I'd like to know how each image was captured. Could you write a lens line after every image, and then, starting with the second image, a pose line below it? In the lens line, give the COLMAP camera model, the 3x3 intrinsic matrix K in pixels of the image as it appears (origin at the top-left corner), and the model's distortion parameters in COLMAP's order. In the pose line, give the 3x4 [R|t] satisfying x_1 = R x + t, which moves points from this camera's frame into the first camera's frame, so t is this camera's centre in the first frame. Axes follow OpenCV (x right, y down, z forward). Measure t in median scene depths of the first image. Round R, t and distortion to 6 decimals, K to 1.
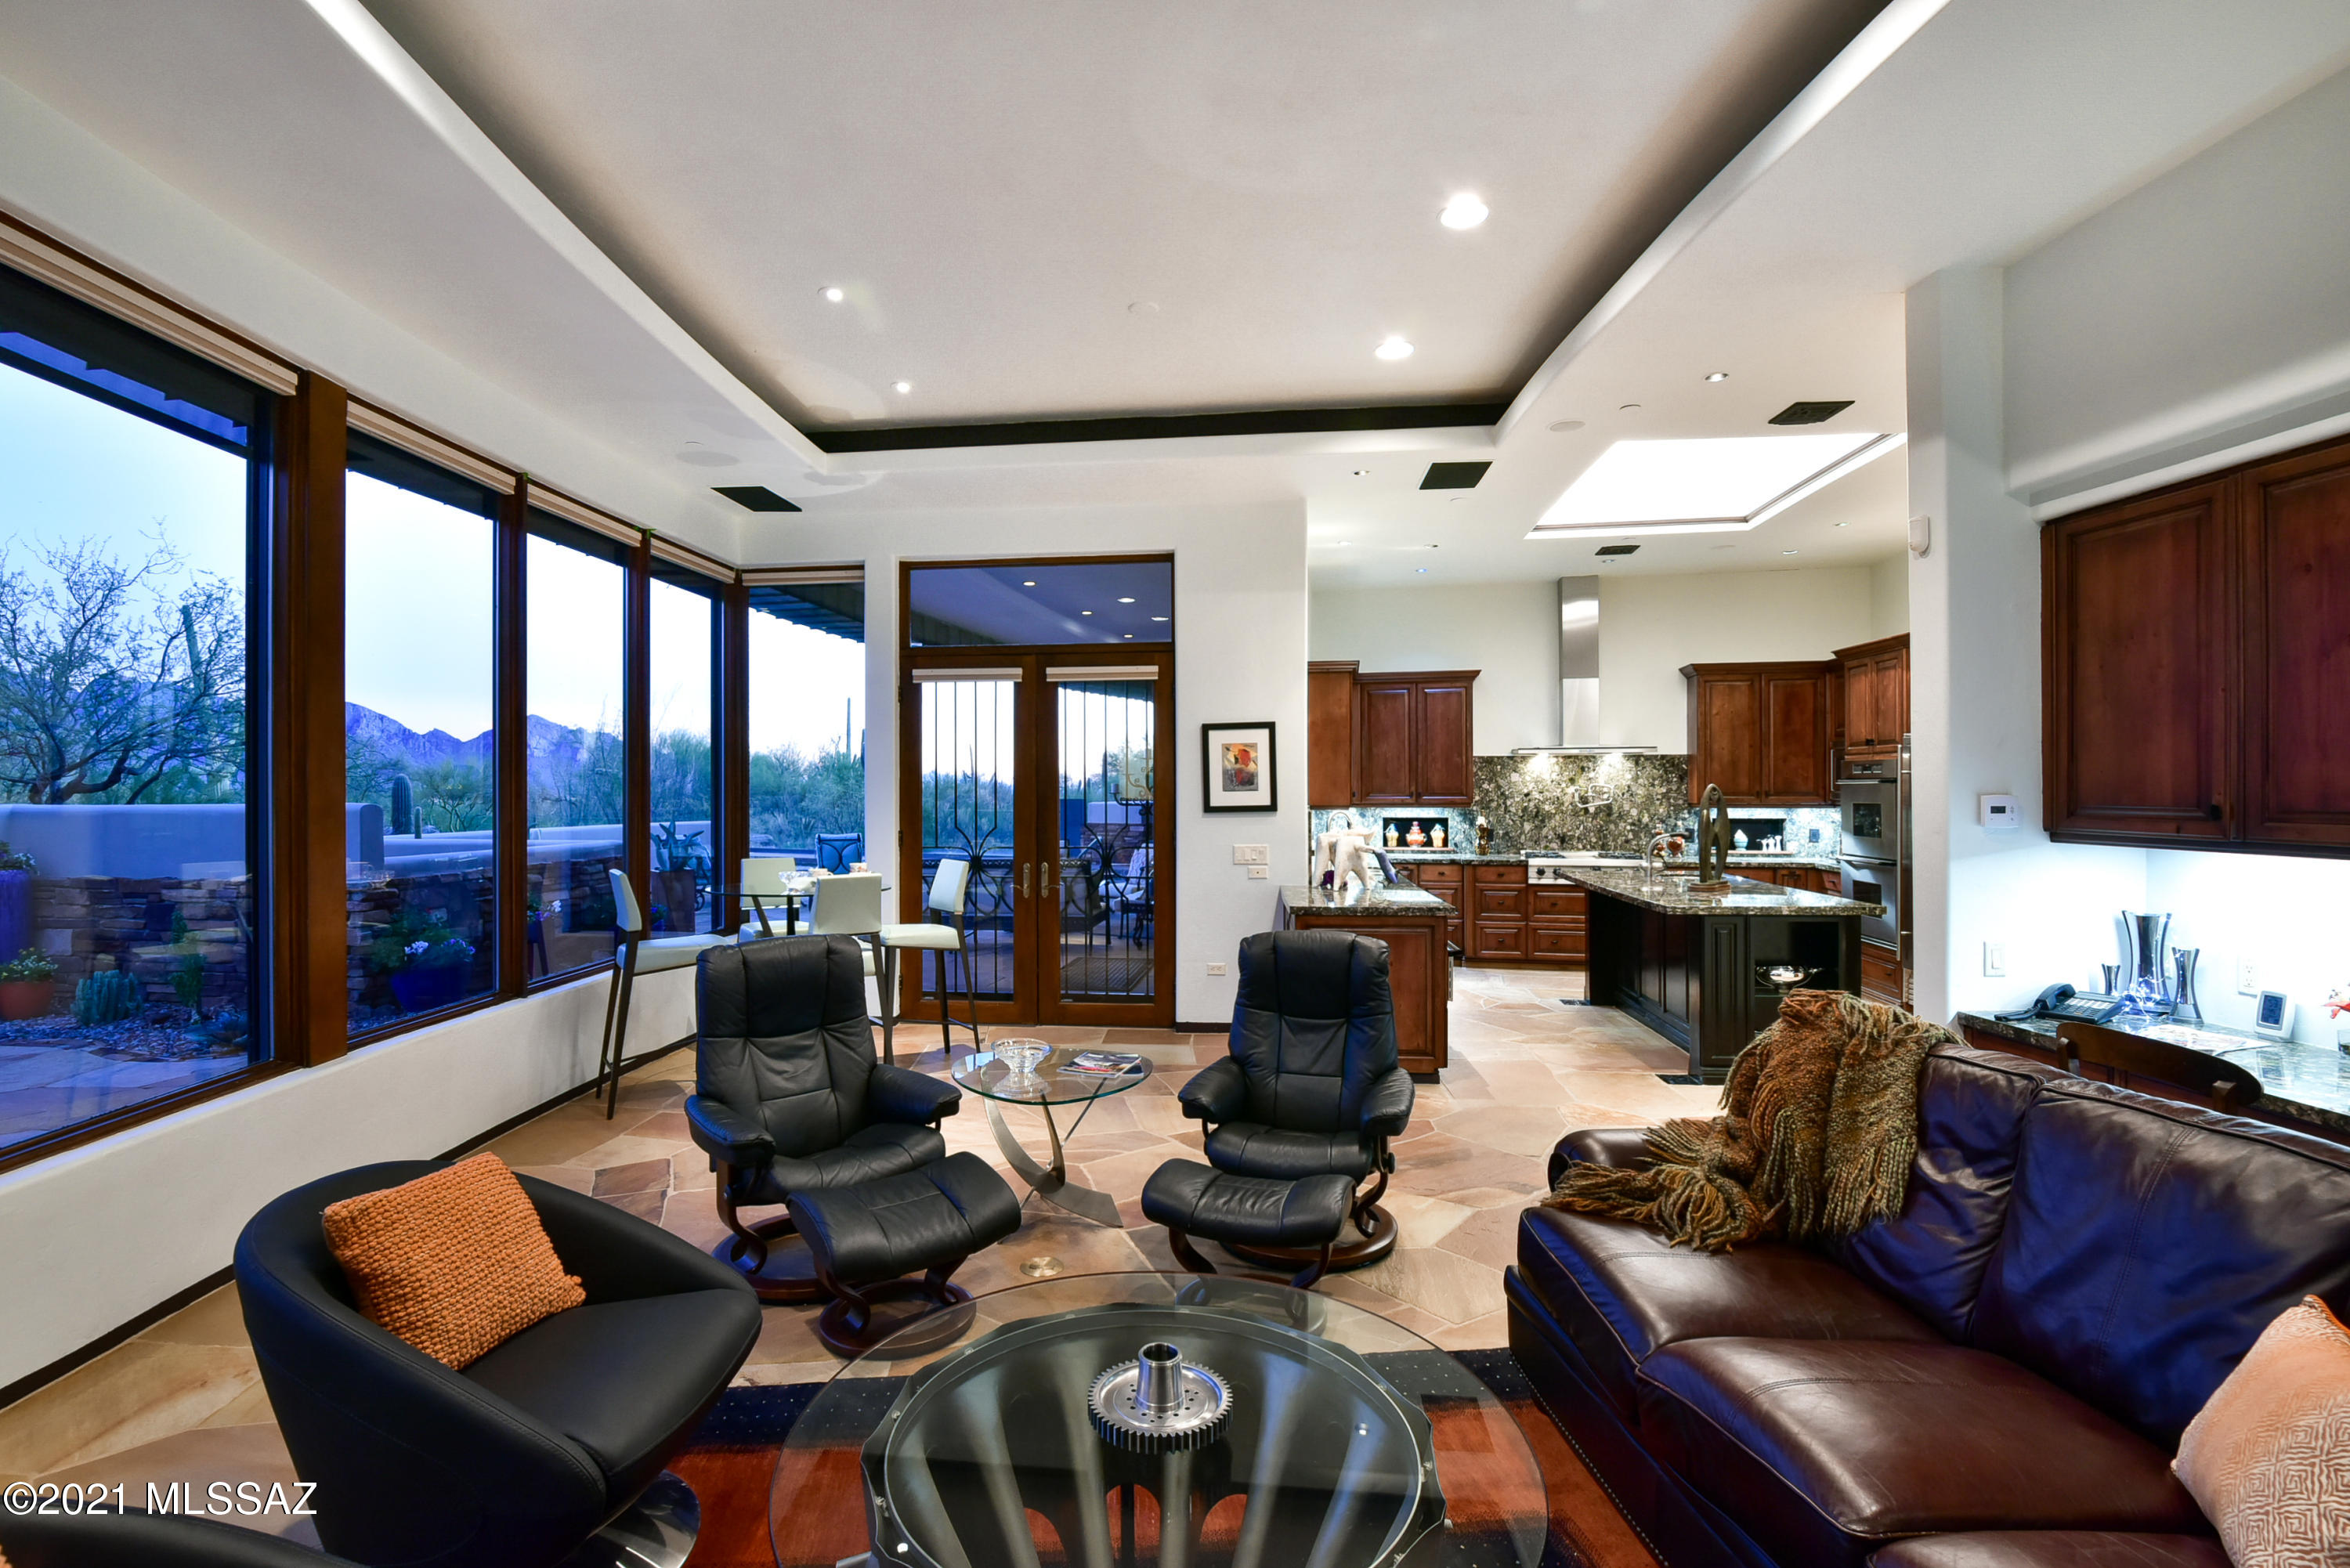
lens RADIAL K [[1083.8, 0, 1114.5], [0, 1083.8, 784.0], [0, 0, 1]] dist [-0.016222, -0.004487]
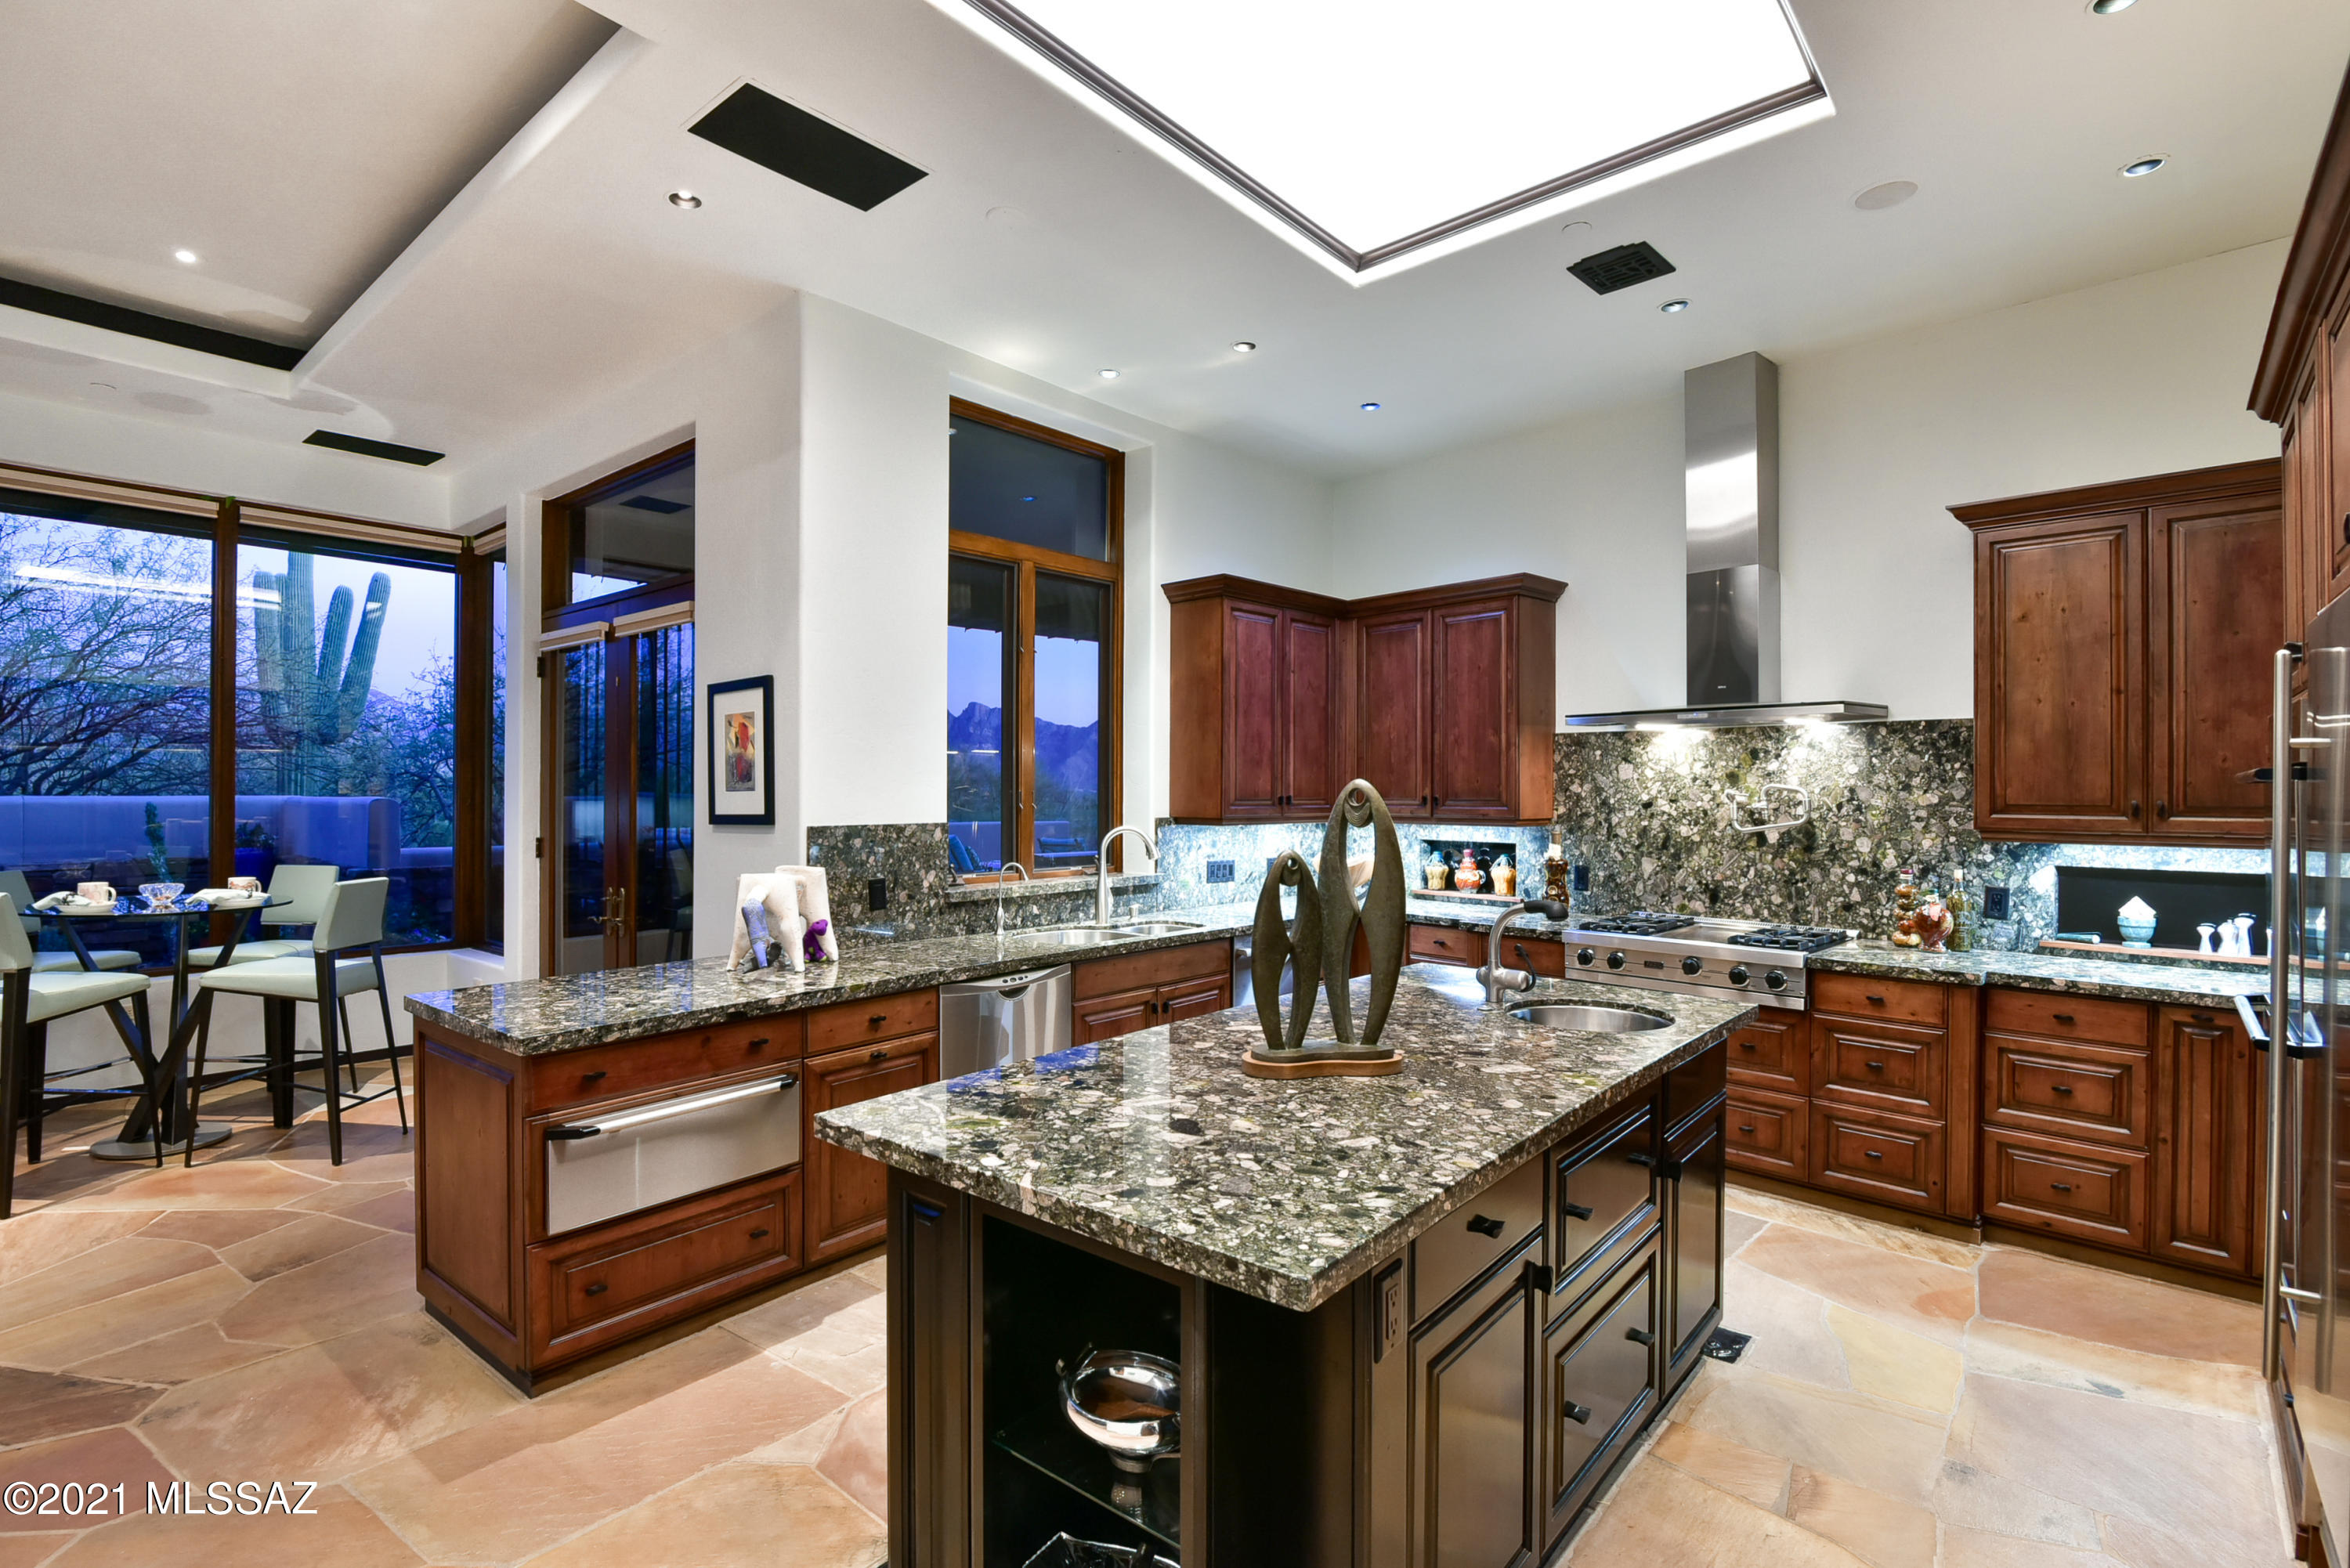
lens RADIAL K [[1083.8, 0, 1107.6], [0, 1083.8, 779.9], [0, 0, 1]] dist [-0.016222, -0.004487]
pose [[0.844355, 0.001637, -0.535782, 0.561603], [-0.004813, 0.999978, -0.004528, 0.001797], [0.535763, 0.006402, 0.844344, 0.533980]]
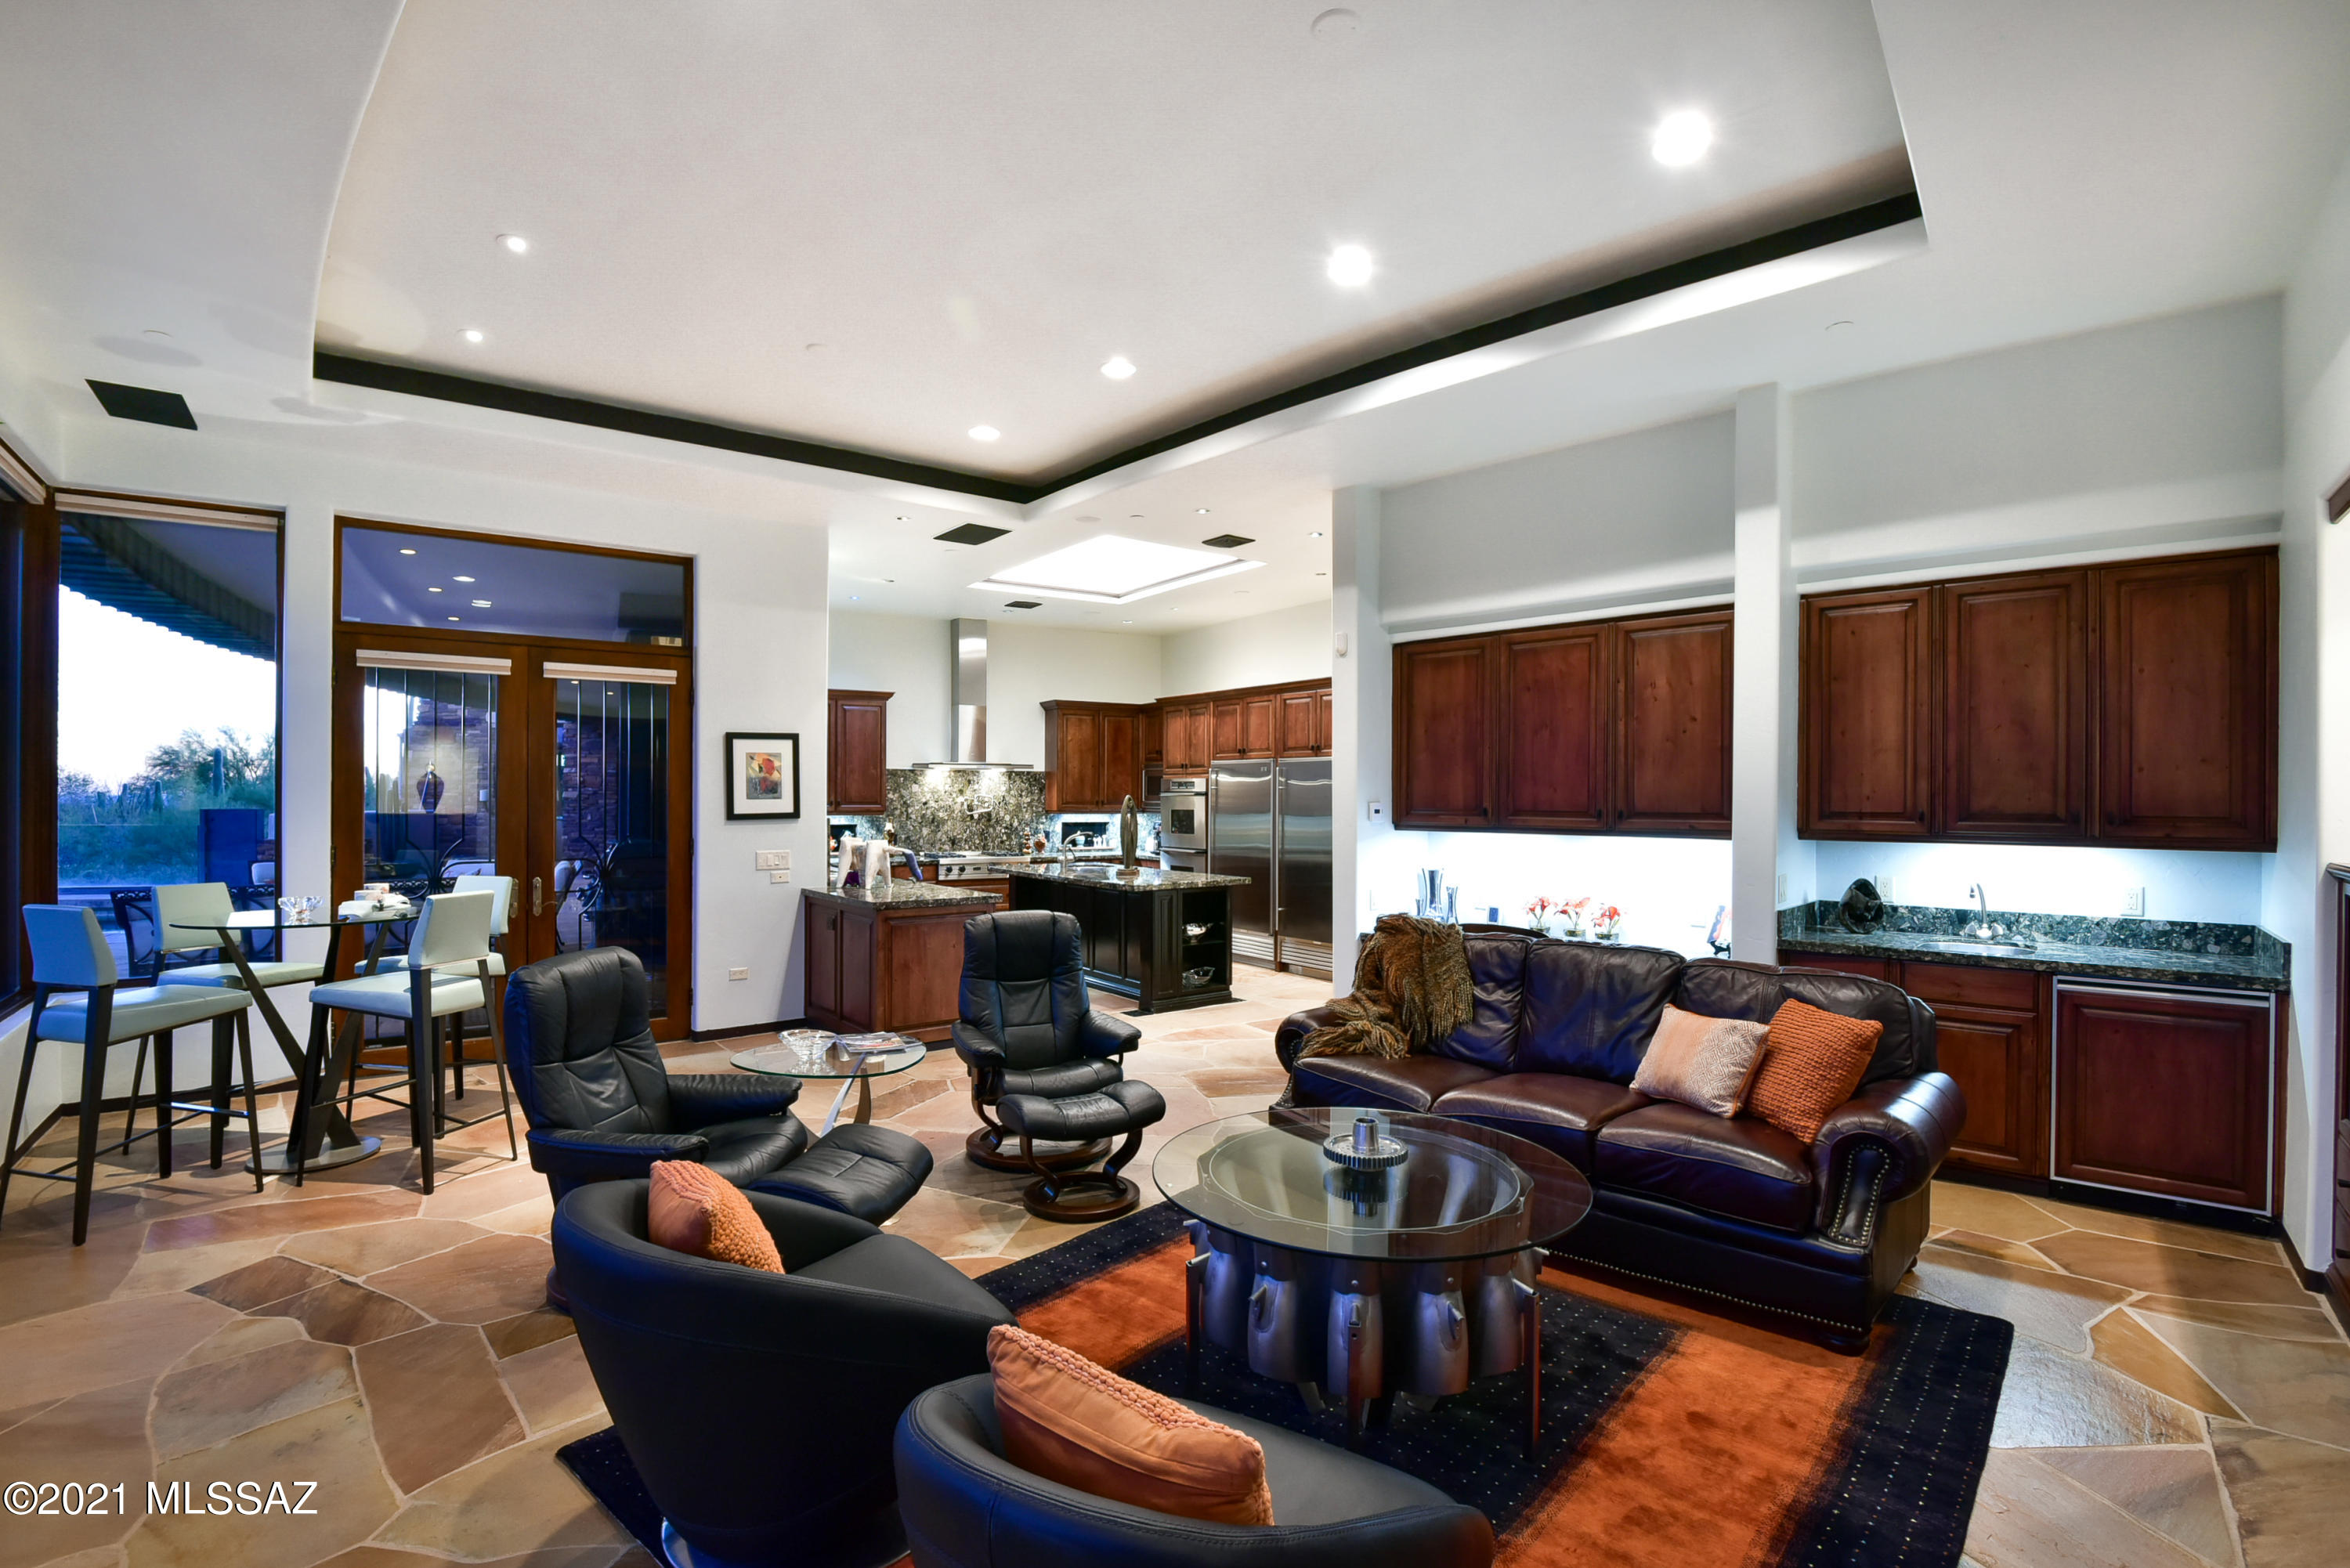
lens RADIAL K [[1083.8, 0, 1149.6], [0, 1083.8, 794.4], [0, 0, 1]] dist [-0.016222, -0.004487]
pose [[0.735831, 0.006947, 0.677130, -0.282097], [-0.007262, 0.999971, -0.002367, 0.001749], [-0.677127, -0.003176, 0.735860, -0.009145]]
